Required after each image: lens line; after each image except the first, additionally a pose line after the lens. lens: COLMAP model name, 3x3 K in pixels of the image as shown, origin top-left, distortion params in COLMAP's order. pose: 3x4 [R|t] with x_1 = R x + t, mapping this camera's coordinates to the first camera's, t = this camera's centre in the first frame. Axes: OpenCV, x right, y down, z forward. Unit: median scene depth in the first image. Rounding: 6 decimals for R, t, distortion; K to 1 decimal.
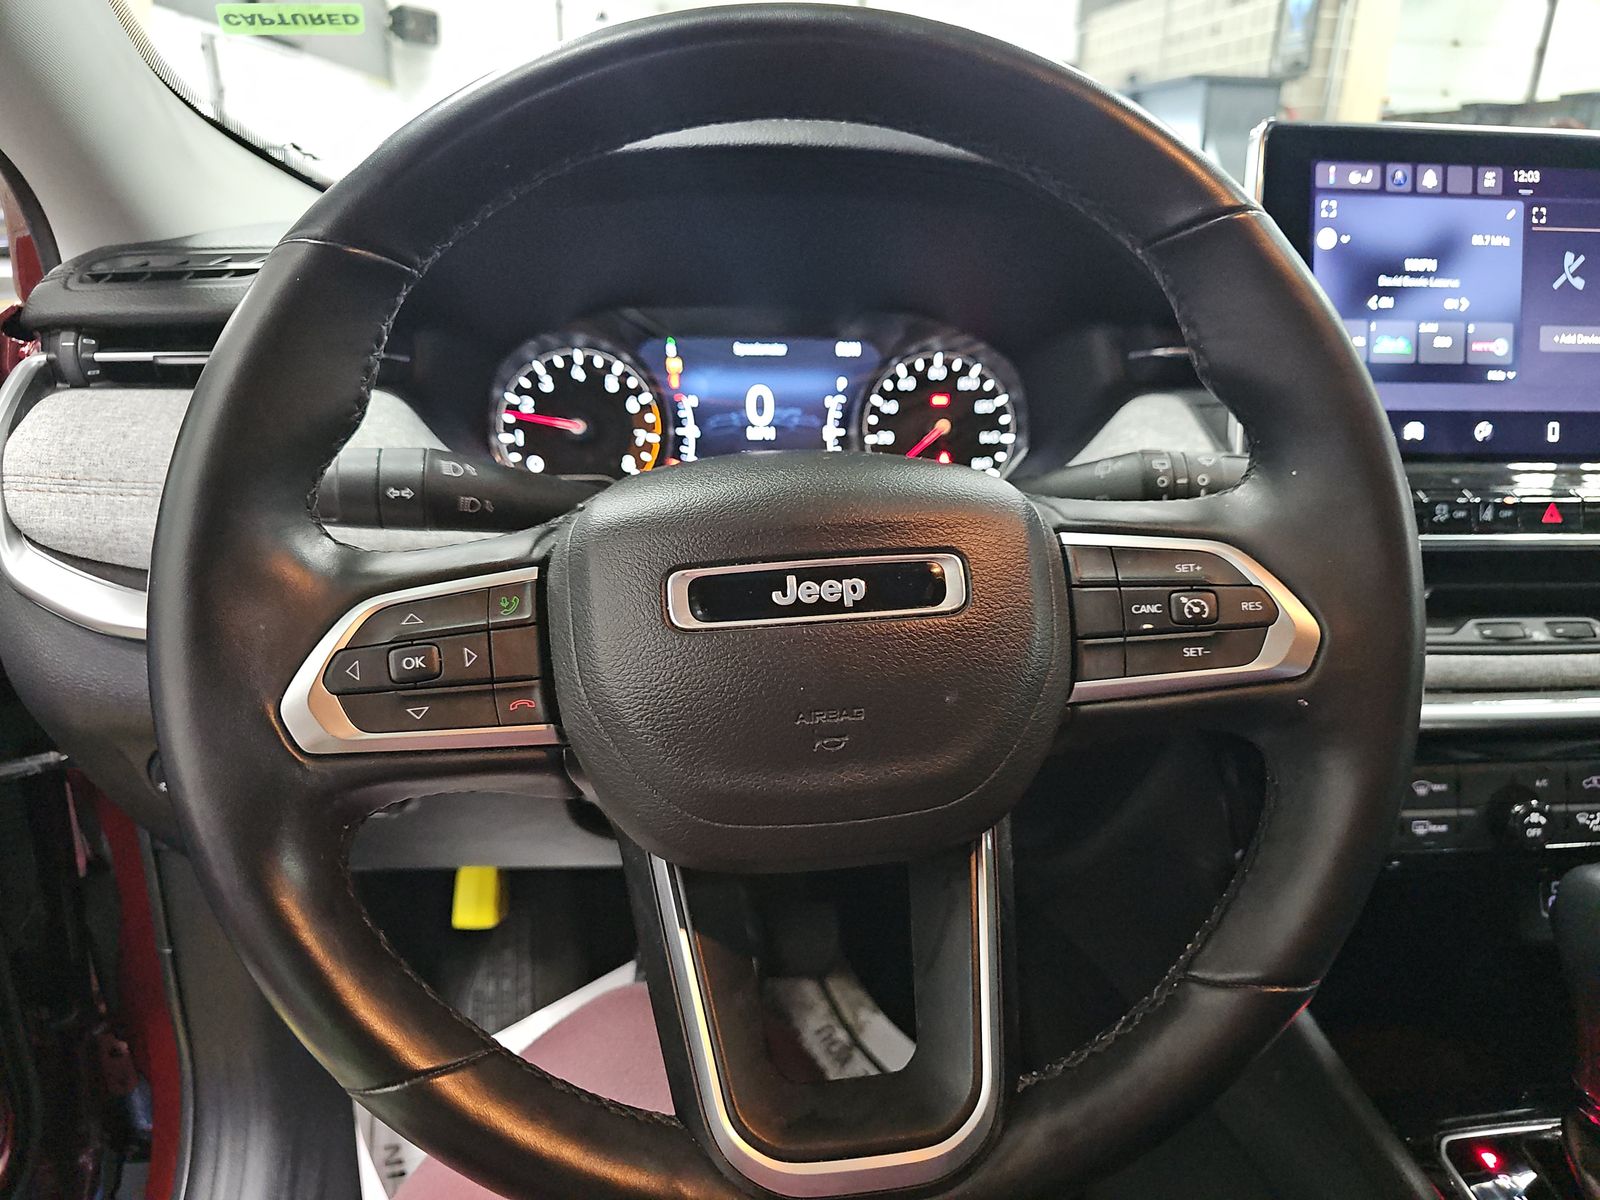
lens RADIAL K [[1071.3, 0, 802.9], [0, 1071.3, 607.5], [0, 0, 1]] dist [0.021227, -0.029604]
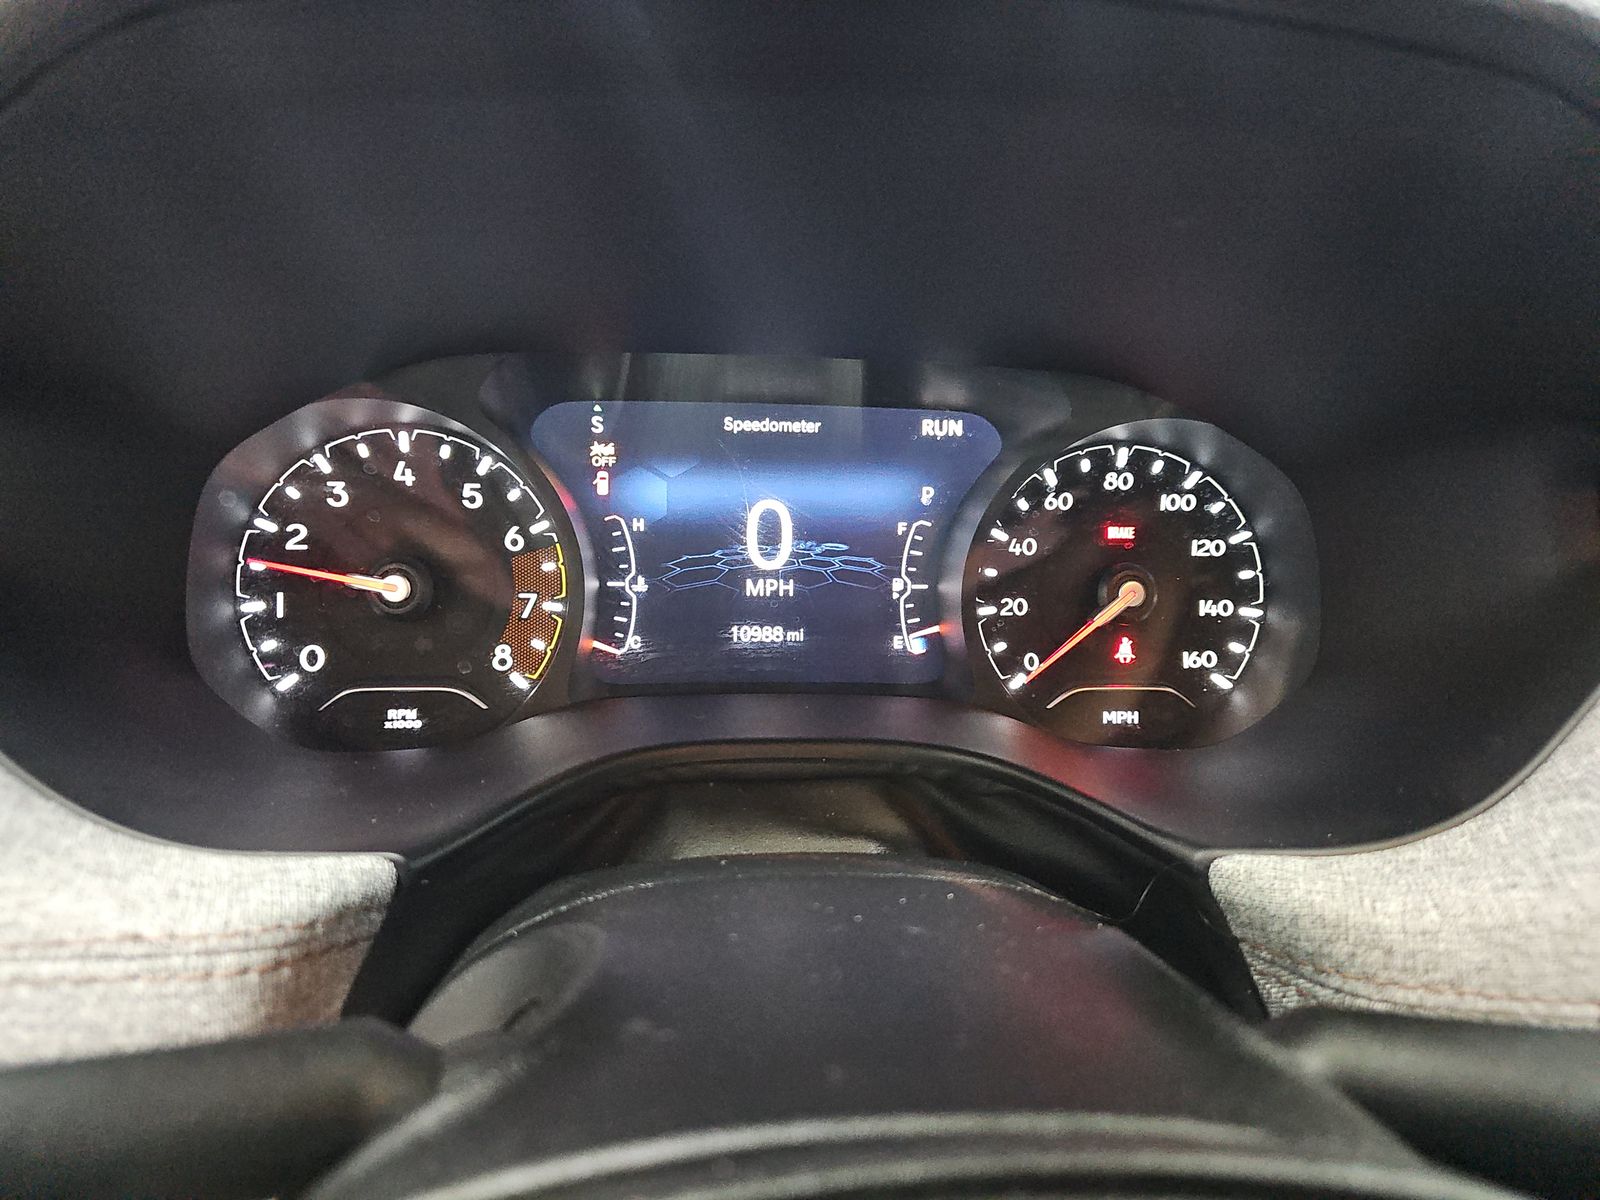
lens RADIAL K [[1071.3, 0, 793.7], [0, 1071.3, 597.7], [0, 0, 1]] dist [0.021227, -0.029604]
pose [[0.999616, 0.026145, -0.009131, -0.023660], [-0.025886, 0.999290, 0.027368, -0.180722], [0.009840, -0.027121, 0.999584, 0.508902]]
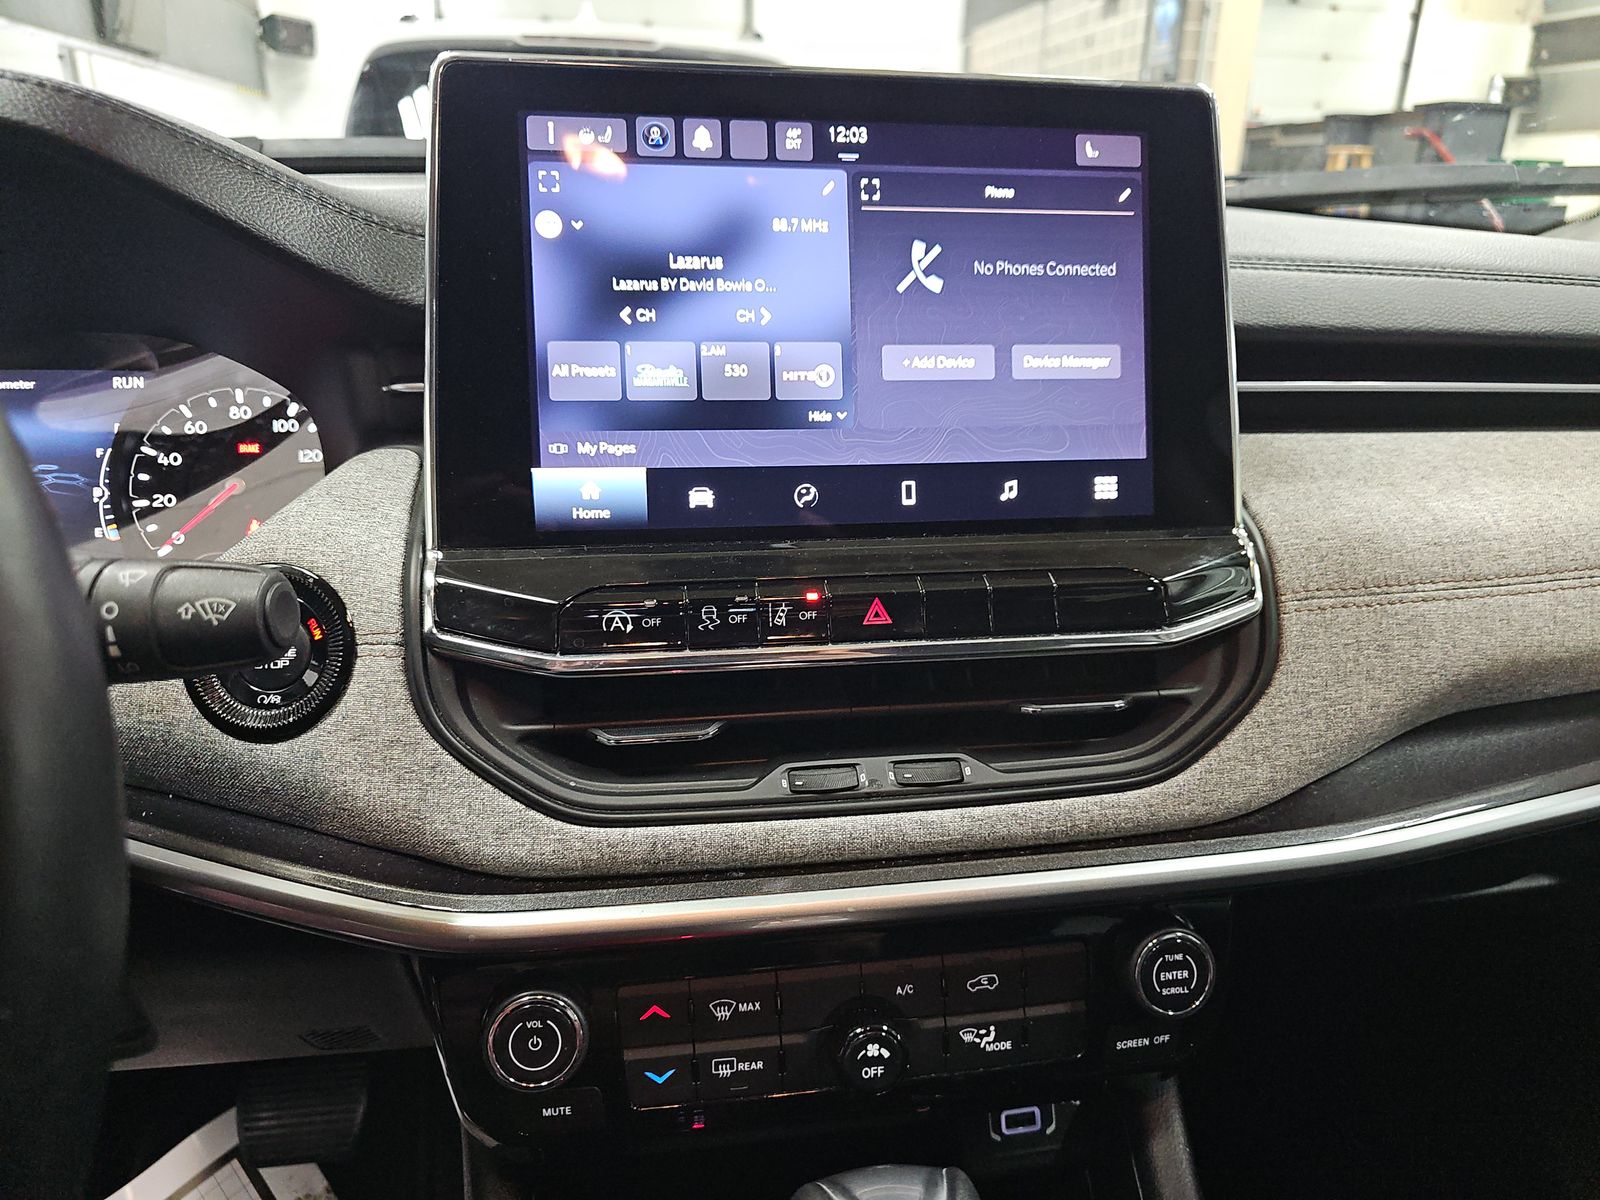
lens RADIAL K [[1071.3, 0, 796.6], [0, 1071.3, 596.4], [0, 0, 1]] dist [0.021227, -0.029604]
pose [[0.997723, -0.026999, 0.061806, 0.480968], [0.028184, 0.999434, -0.018380, -0.069360], [-0.061275, 0.020081, 0.997919, 0.245332]]
